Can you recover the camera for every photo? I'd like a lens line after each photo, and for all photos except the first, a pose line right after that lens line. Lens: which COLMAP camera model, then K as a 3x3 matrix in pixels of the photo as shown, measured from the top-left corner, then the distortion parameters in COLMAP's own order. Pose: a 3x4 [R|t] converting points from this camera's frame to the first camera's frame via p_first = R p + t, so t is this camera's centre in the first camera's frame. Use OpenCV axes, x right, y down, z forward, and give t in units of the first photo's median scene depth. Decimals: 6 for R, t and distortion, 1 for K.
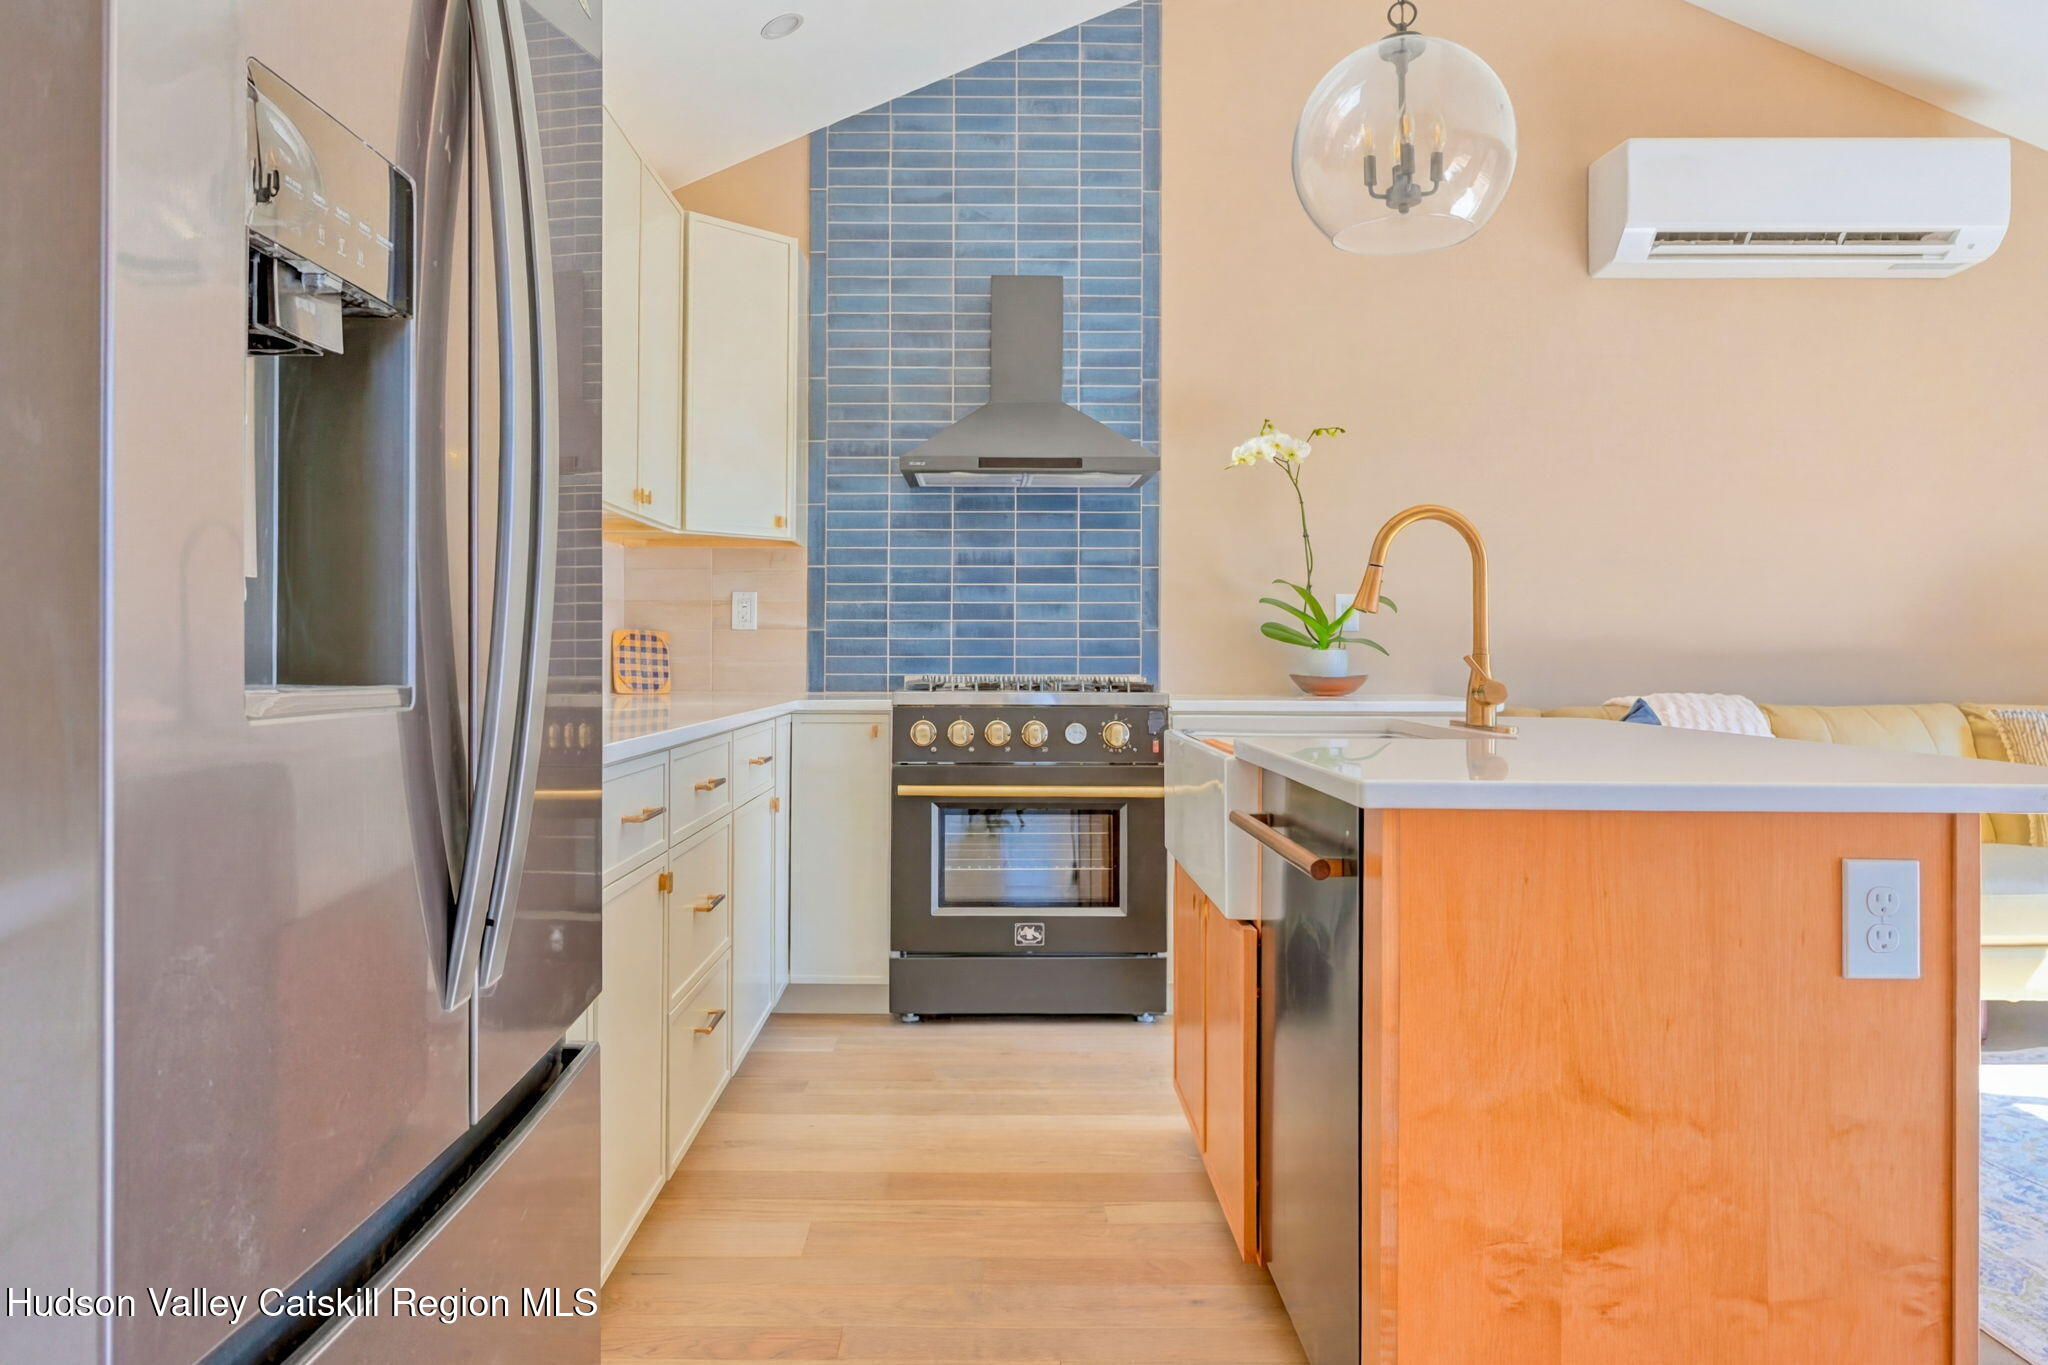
lens RADIAL K [[1422.8, 0, 975.4], [0, 1422.8, 637.0], [0, 0, 1]] dist [0.003246, 0.002374]
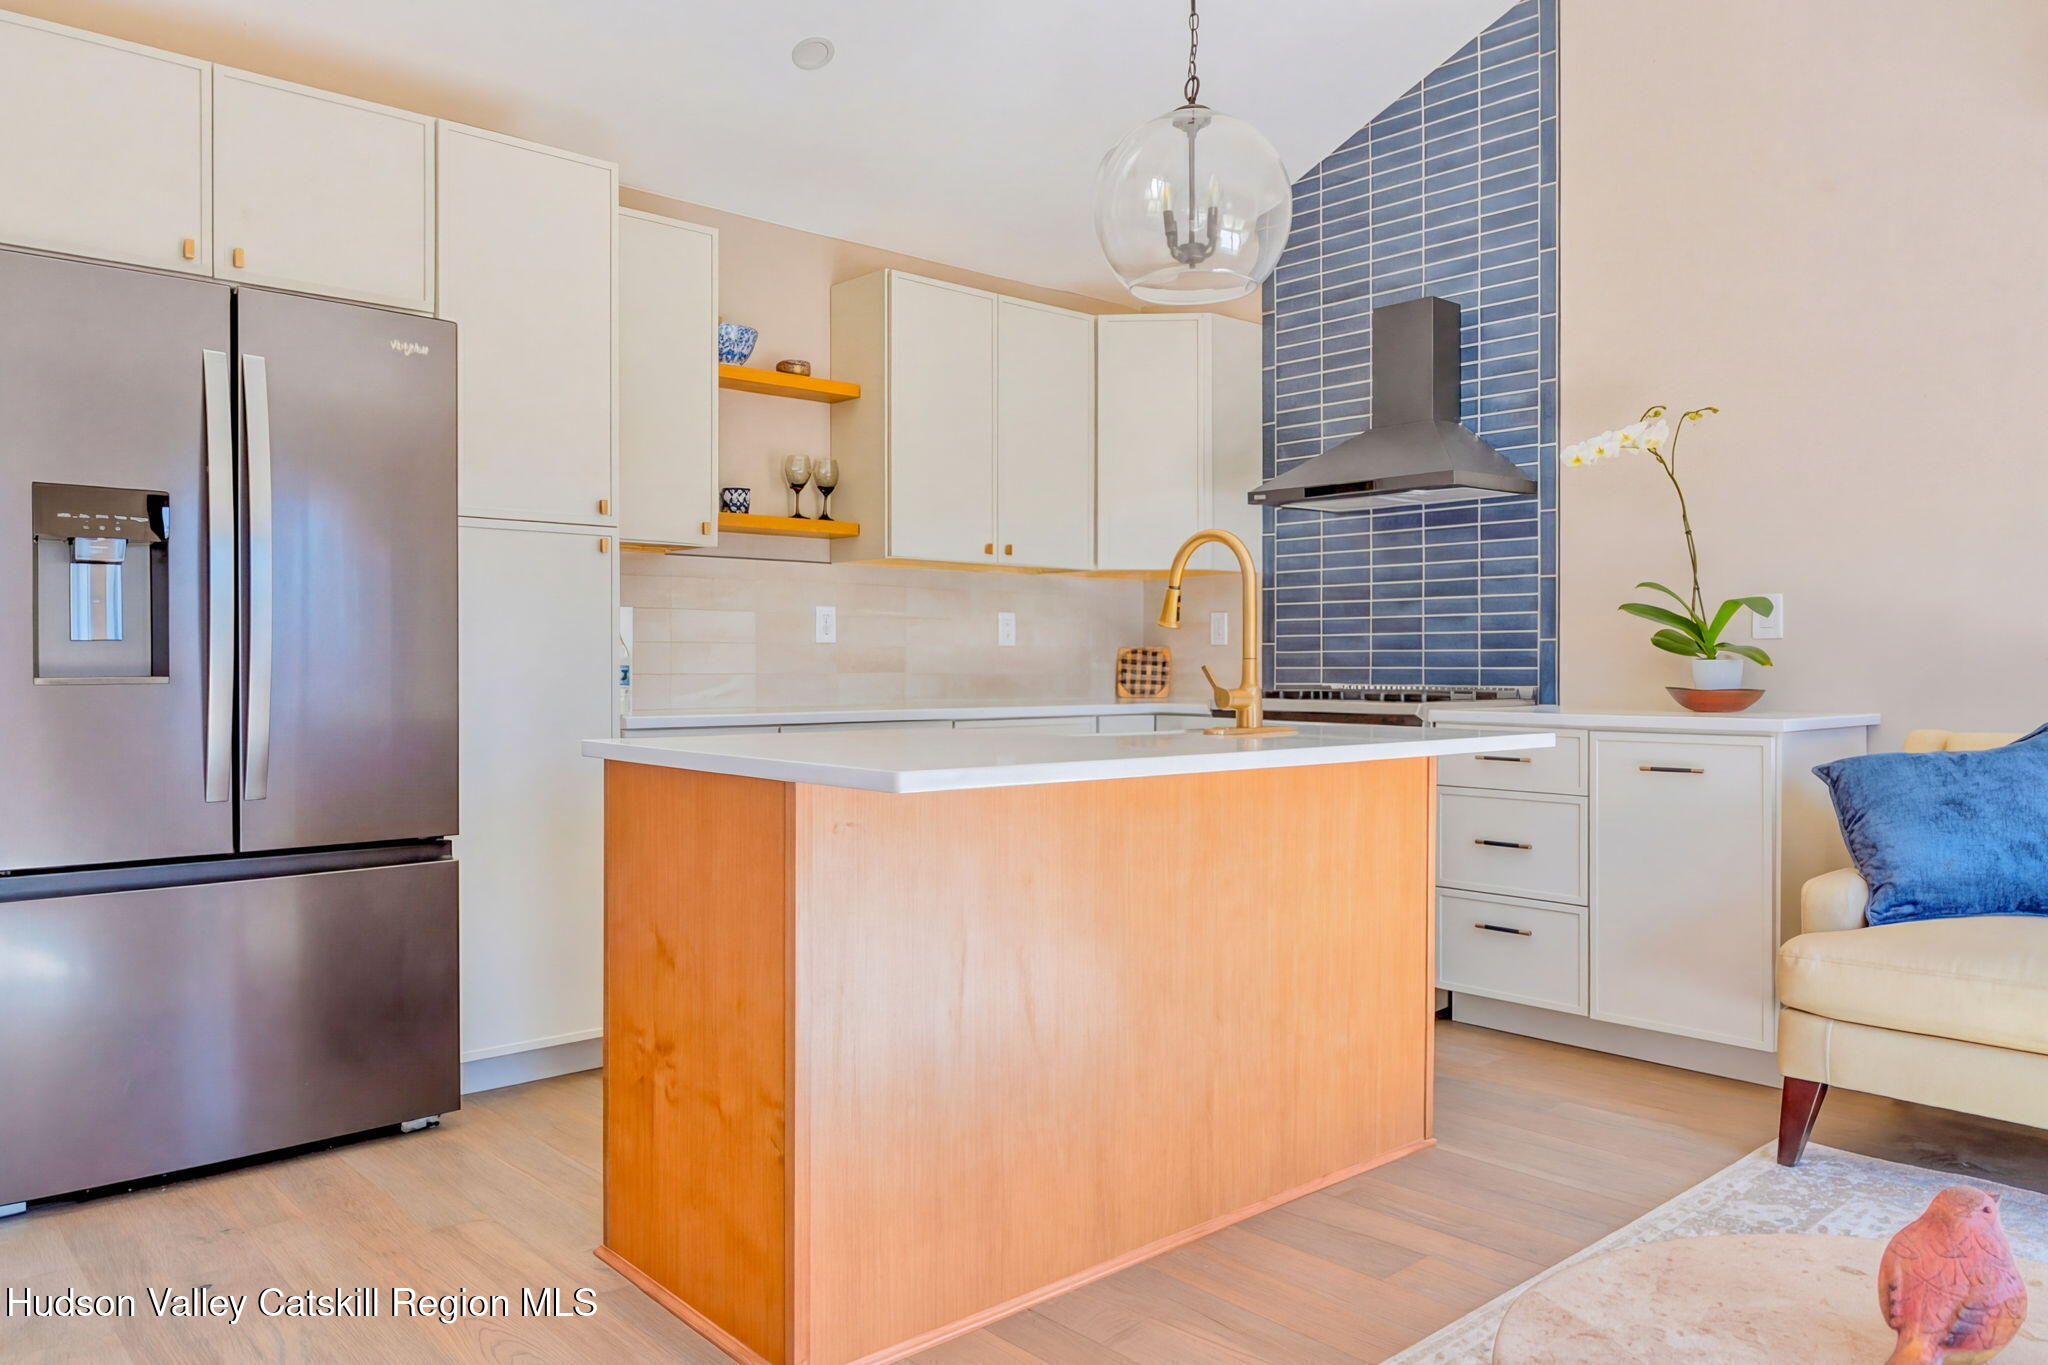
lens RADIAL K [[1422.8, 0, 1022.5], [0, 1422.8, 673.5], [0, 0, 1]] dist [0.003246, 0.002374]
pose [[0.665816, 0.001955, -0.746113, 0.621421], [0.010613, 0.999871, 0.012091, 0.002185], [0.746040, -0.015969, 0.665709, 0.091958]]
